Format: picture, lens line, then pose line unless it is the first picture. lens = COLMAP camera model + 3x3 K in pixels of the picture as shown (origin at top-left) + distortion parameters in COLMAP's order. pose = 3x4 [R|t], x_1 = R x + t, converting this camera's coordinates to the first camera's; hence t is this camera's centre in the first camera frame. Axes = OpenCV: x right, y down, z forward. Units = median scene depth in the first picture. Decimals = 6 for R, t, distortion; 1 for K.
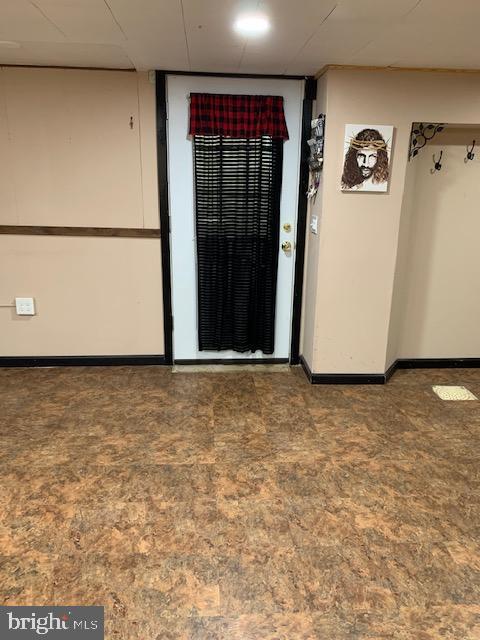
lens RADIAL K [[498.1, 0, 240.0], [0, 498.1, 320.0], [0, 0, 1]] dist [0.038715, -0.007206]
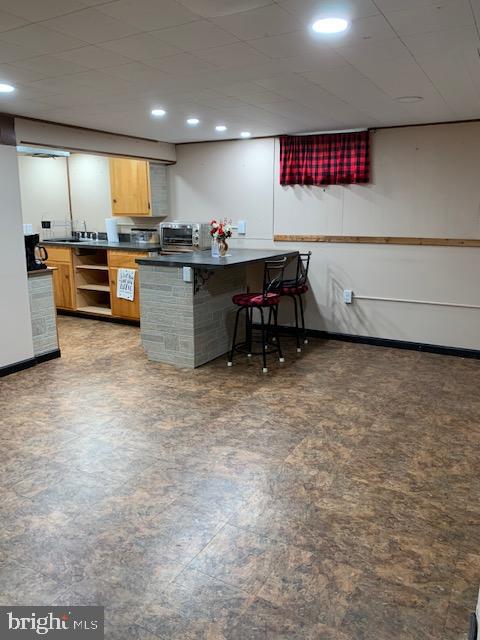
lens RADIAL K [[498.1, 0, 240.0], [0, 498.1, 320.0], [0, 0, 1]] dist [0.038715, -0.007206]
pose [[-0.557105, 0.163766, -0.814135, 0.794815], [-0.237866, 0.907817, 0.345380, -0.321405], [0.795647, 0.386068, -0.466795, 1.270557]]
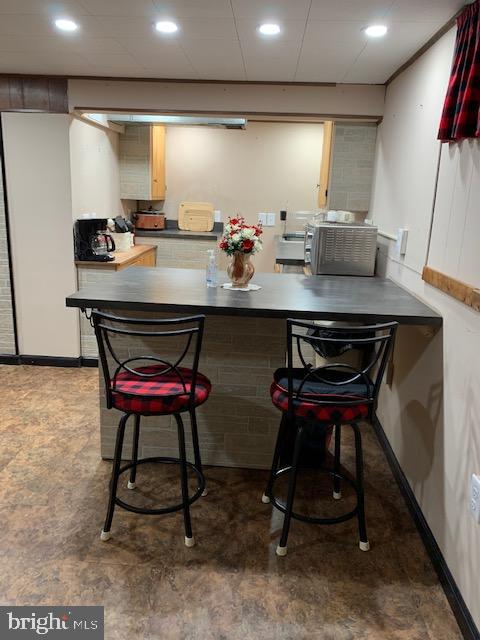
lens RADIAL K [[486.4, 0, 240.0], [0, 486.4, 320.0], [0, 0, 1]] dist [-0.001252, -0.001289]
pose [[-0.989802, -0.088813, 0.111373, -0.760244], [-0.020155, 0.861294, 0.507707, -0.296372], [-0.141016, 0.500285, -0.854301, 1.088146]]
